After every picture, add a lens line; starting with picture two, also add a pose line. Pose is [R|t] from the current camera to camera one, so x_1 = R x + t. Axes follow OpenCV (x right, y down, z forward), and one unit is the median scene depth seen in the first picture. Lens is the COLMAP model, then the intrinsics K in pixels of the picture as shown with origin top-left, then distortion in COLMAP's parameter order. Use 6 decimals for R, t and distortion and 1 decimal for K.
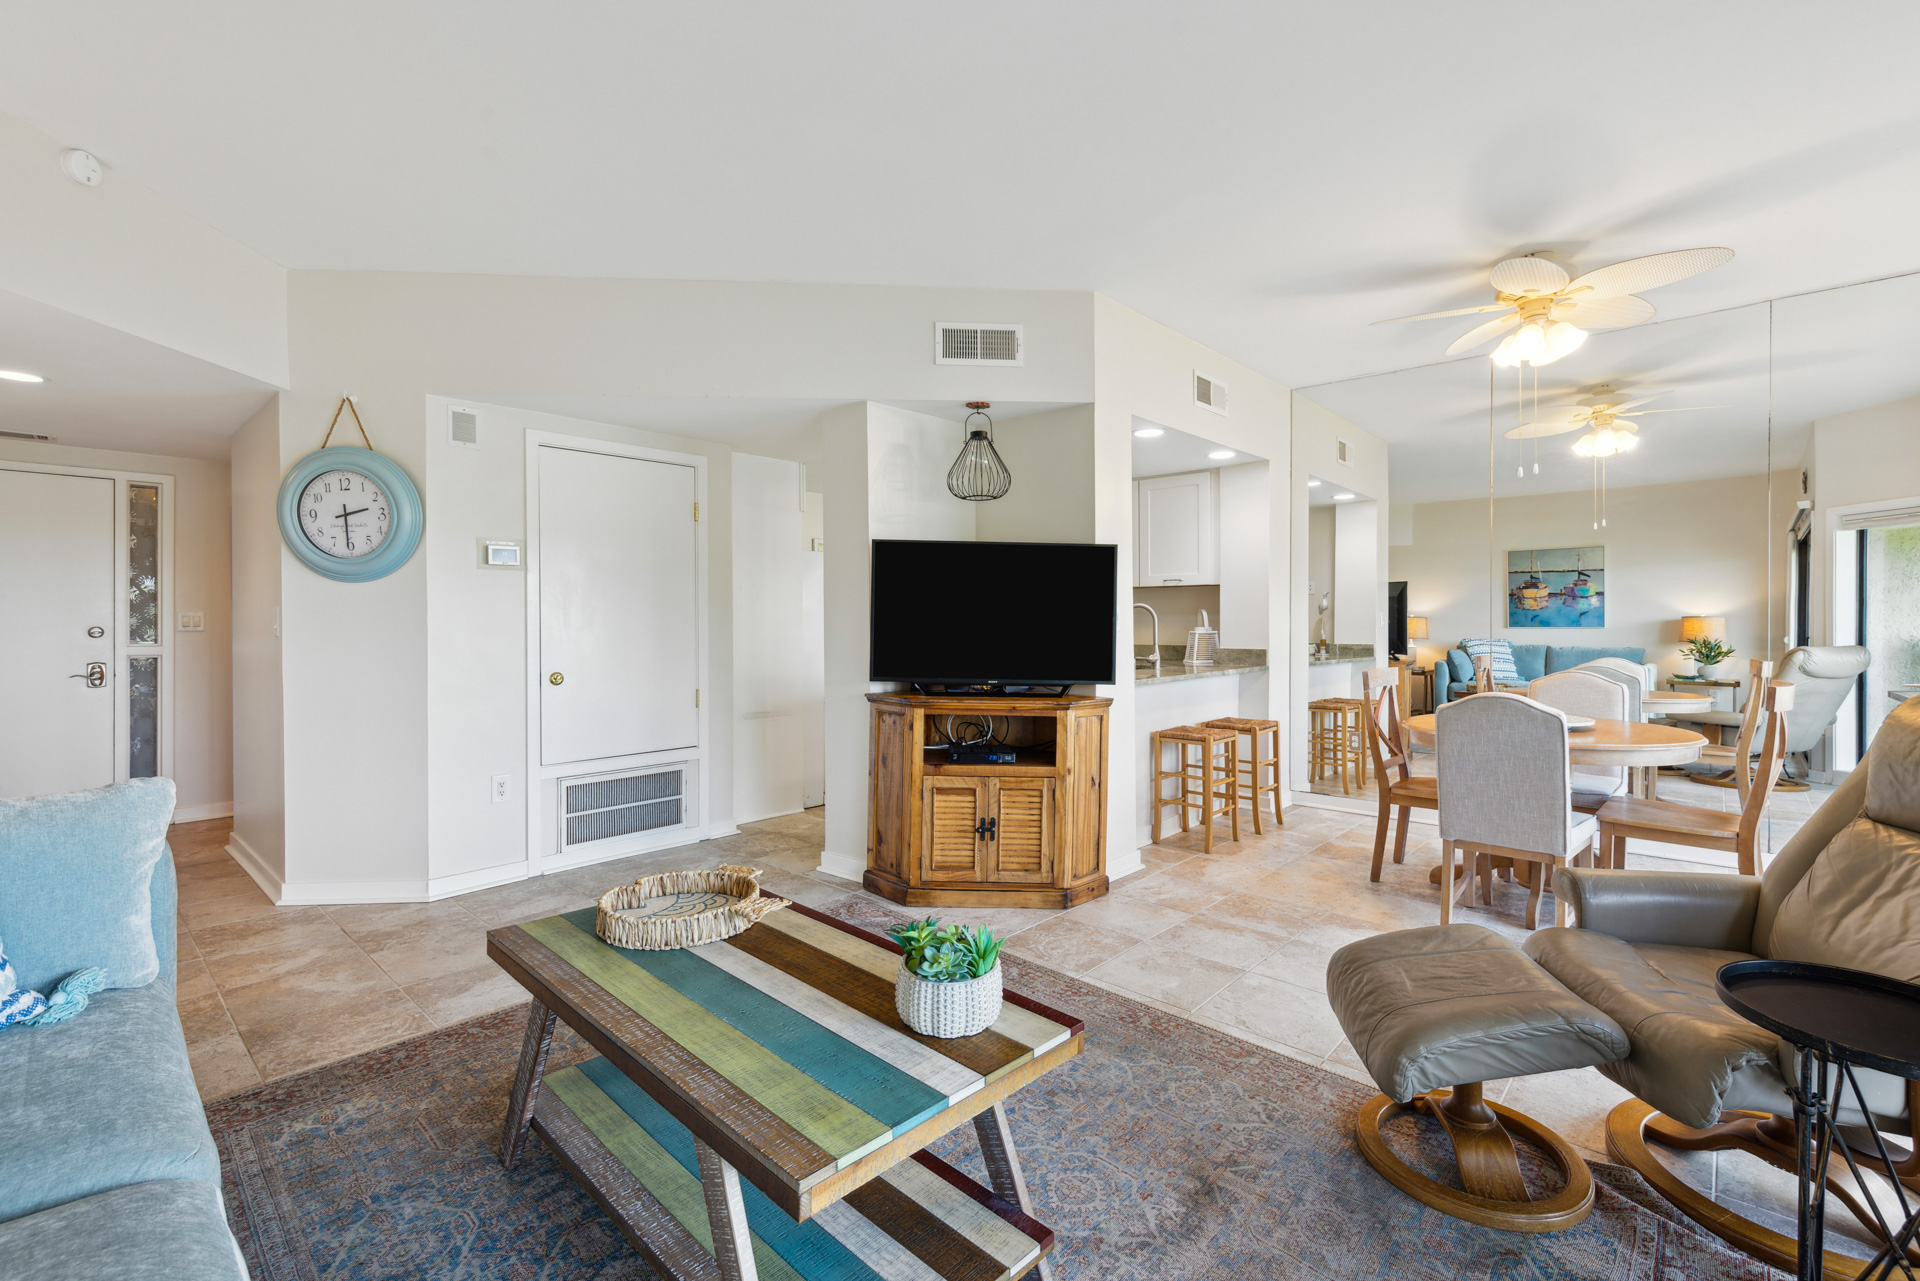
lens RADIAL K [[856.2, 0, 959.5], [0, 856.2, 618.1], [0, 0, 1]] dist [0.001271, 0.000588]
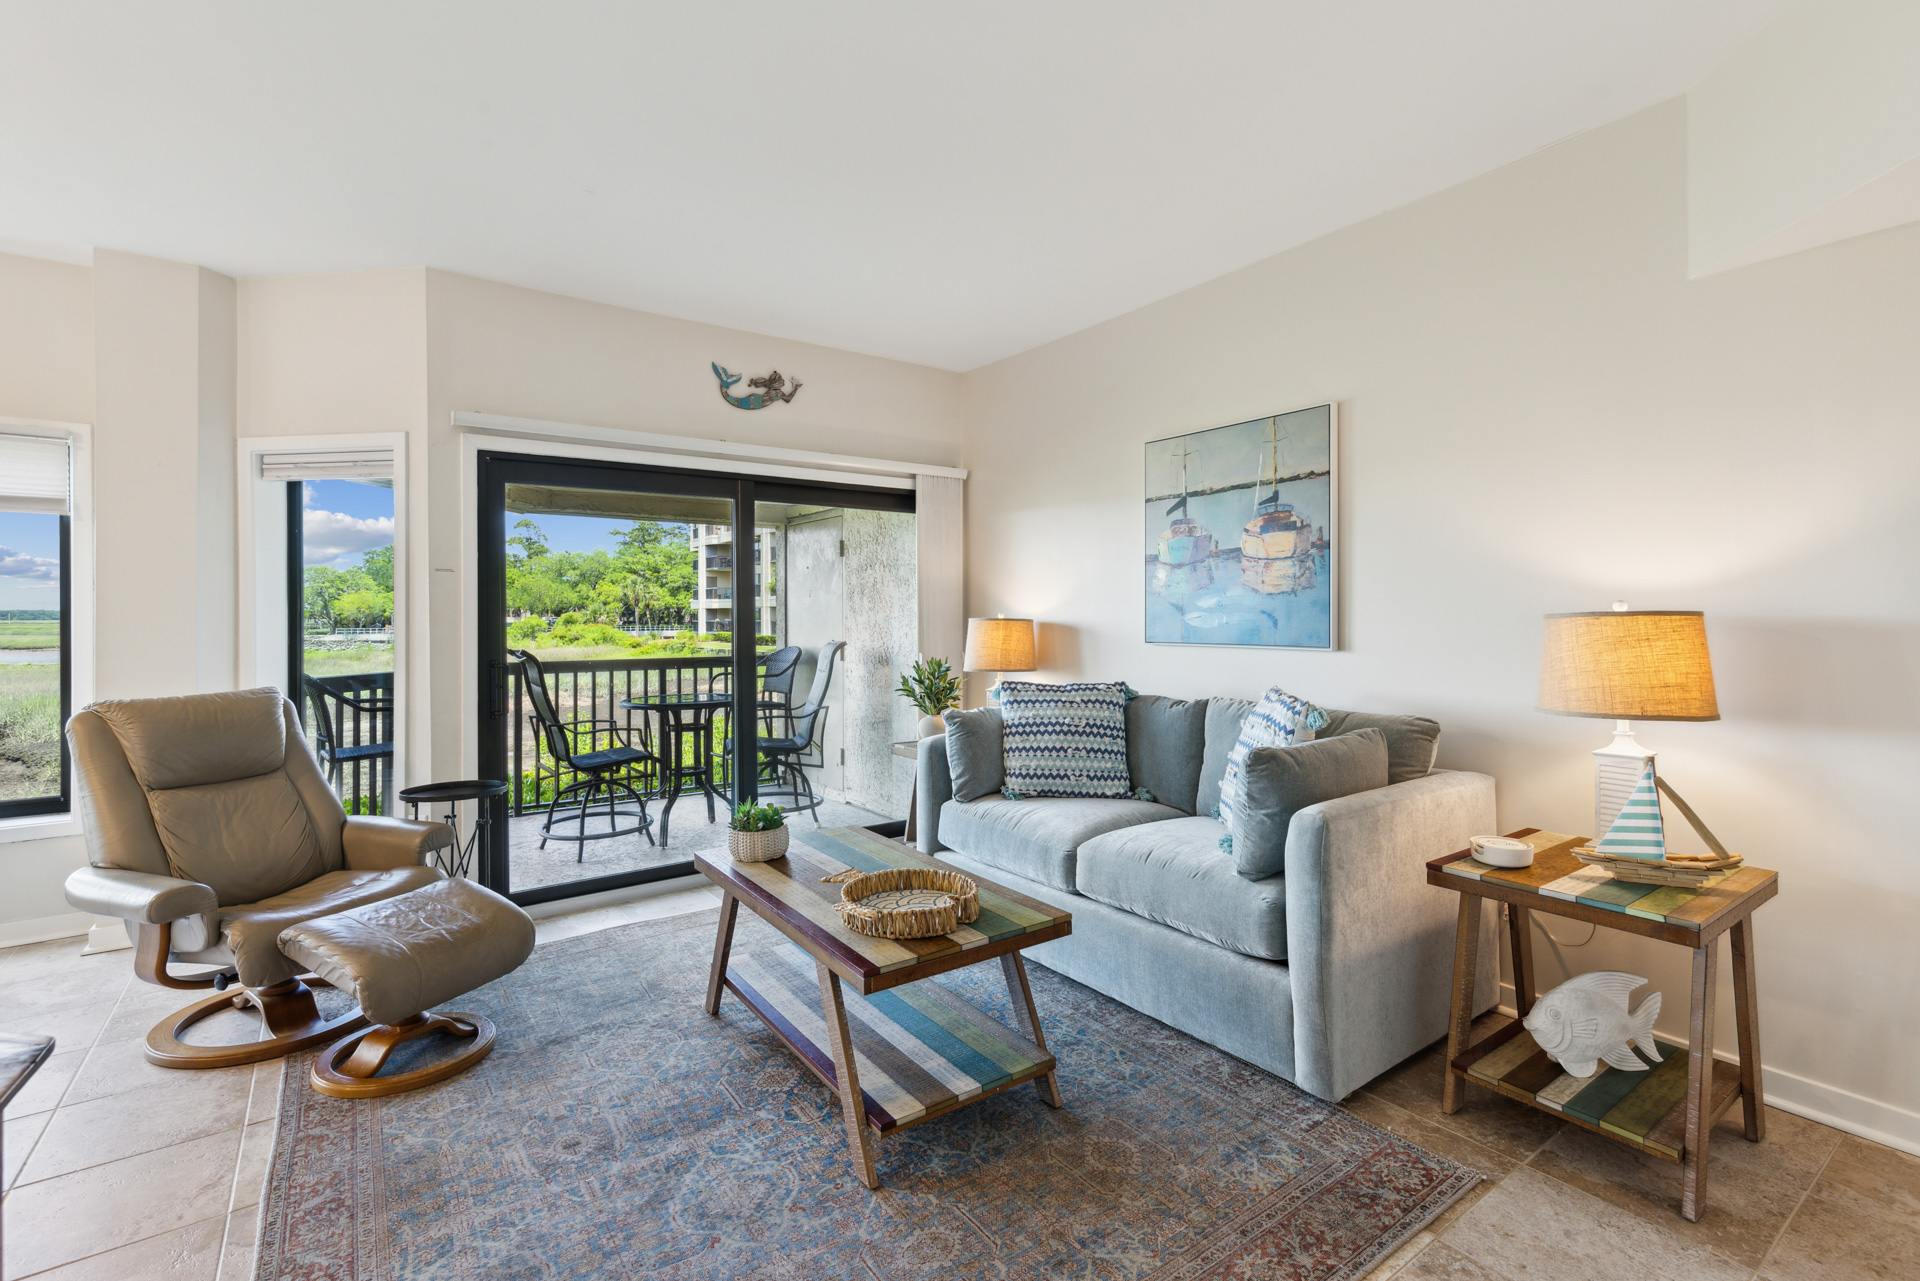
lens RADIAL K [[856.2, 0, 959.5], [0, 856.2, 618.1], [0, 0, 1]] dist [0.001271, 0.000588]
pose [[-0.984940, 0.007118, 0.172752, -0.368977], [0.007272, 0.999974, 0.000260, -0.020653], [-0.172745, 0.001513, -0.984965, 1.317195]]
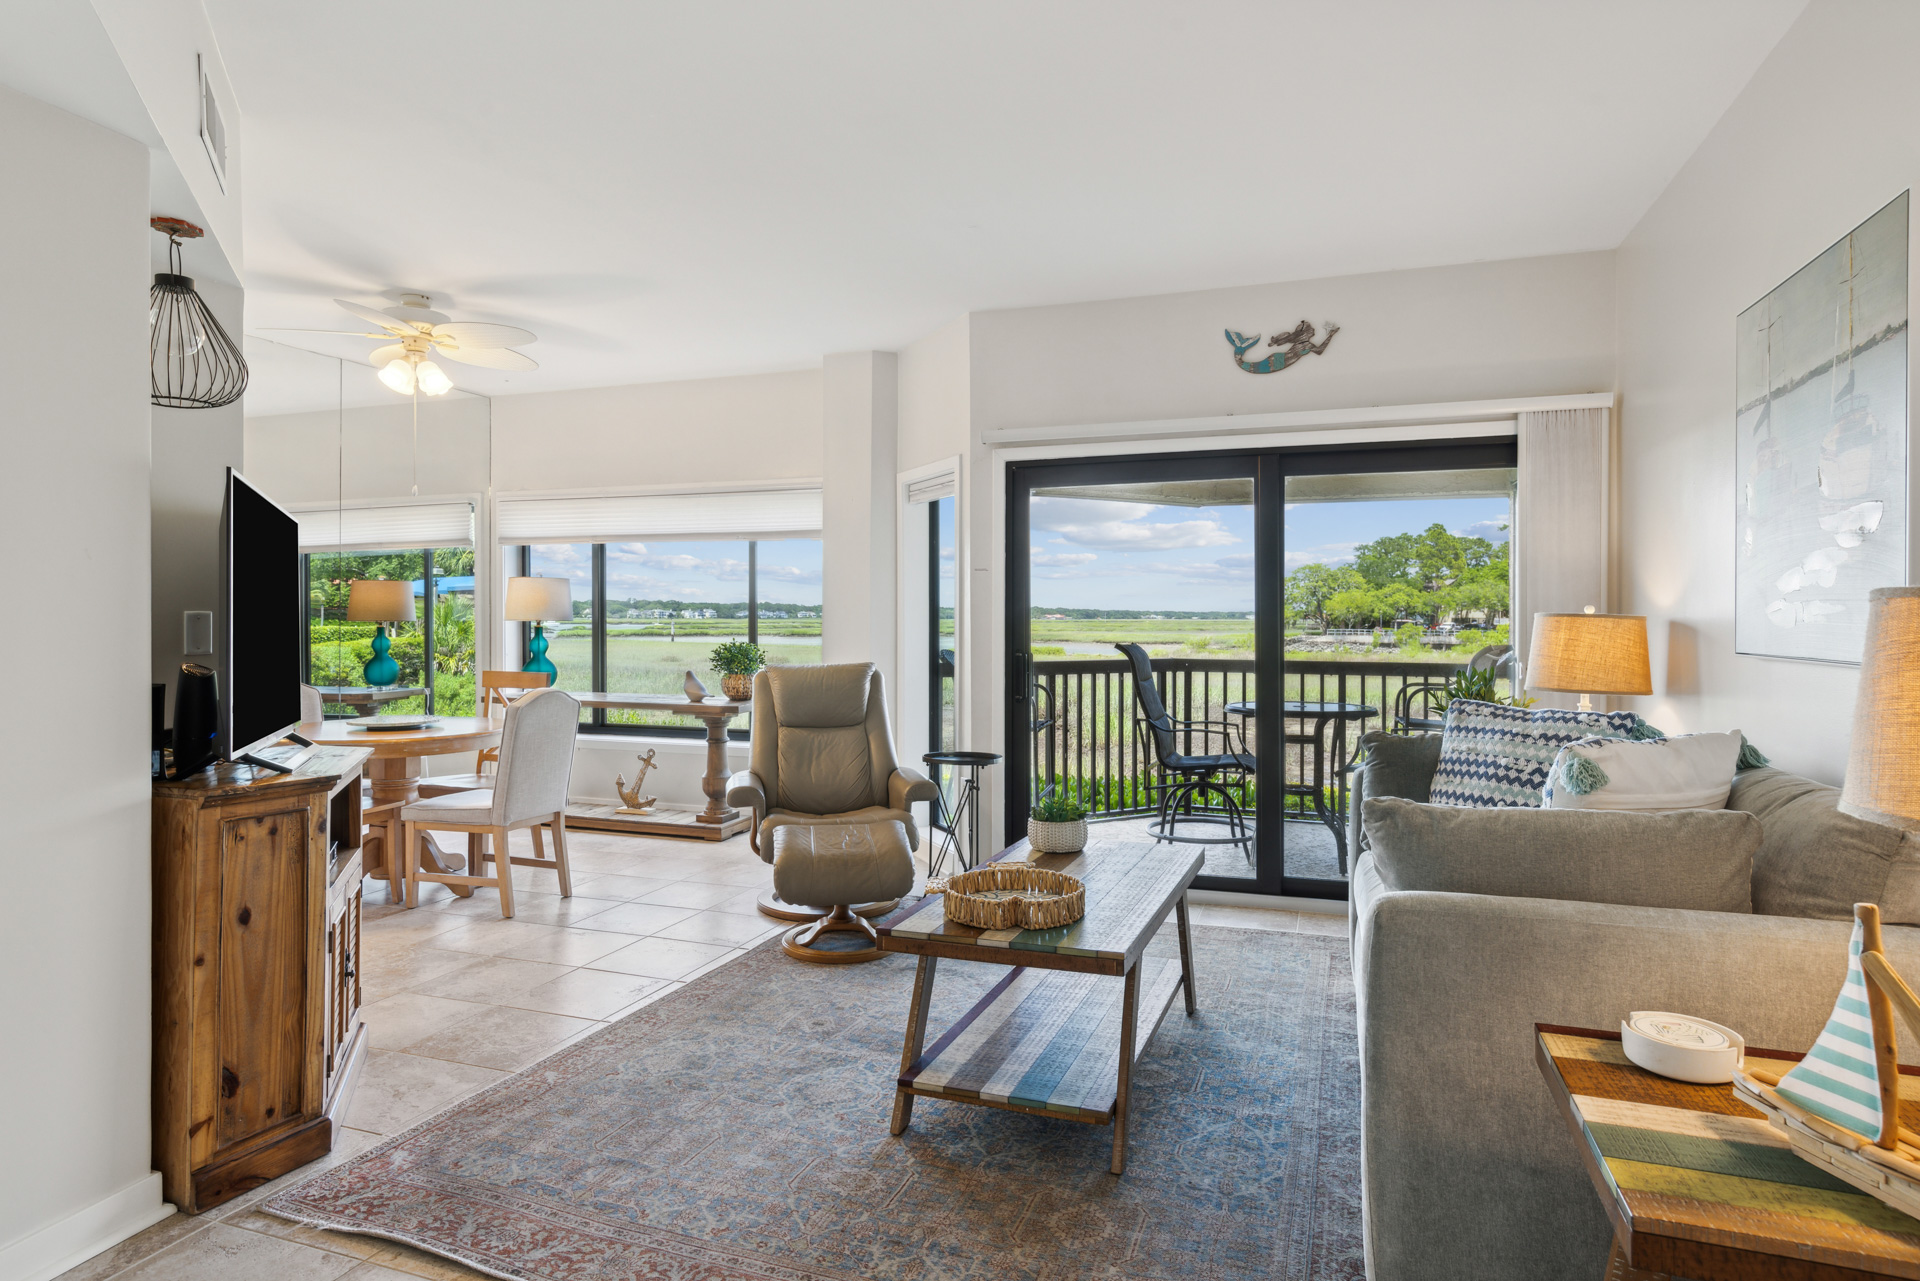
lens RADIAL K [[1072.4, 0, 1002.3], [0, 1072.4, 621.0], [0, 0, 1]] dist [-0.004154, 0.000387]
pose [[-0.432691, 0.000386, 0.901542, -0.973444], [-0.002508, 0.999996, -0.001632, -0.007936], [-0.901539, -0.002967, -0.432688, 1.012264]]
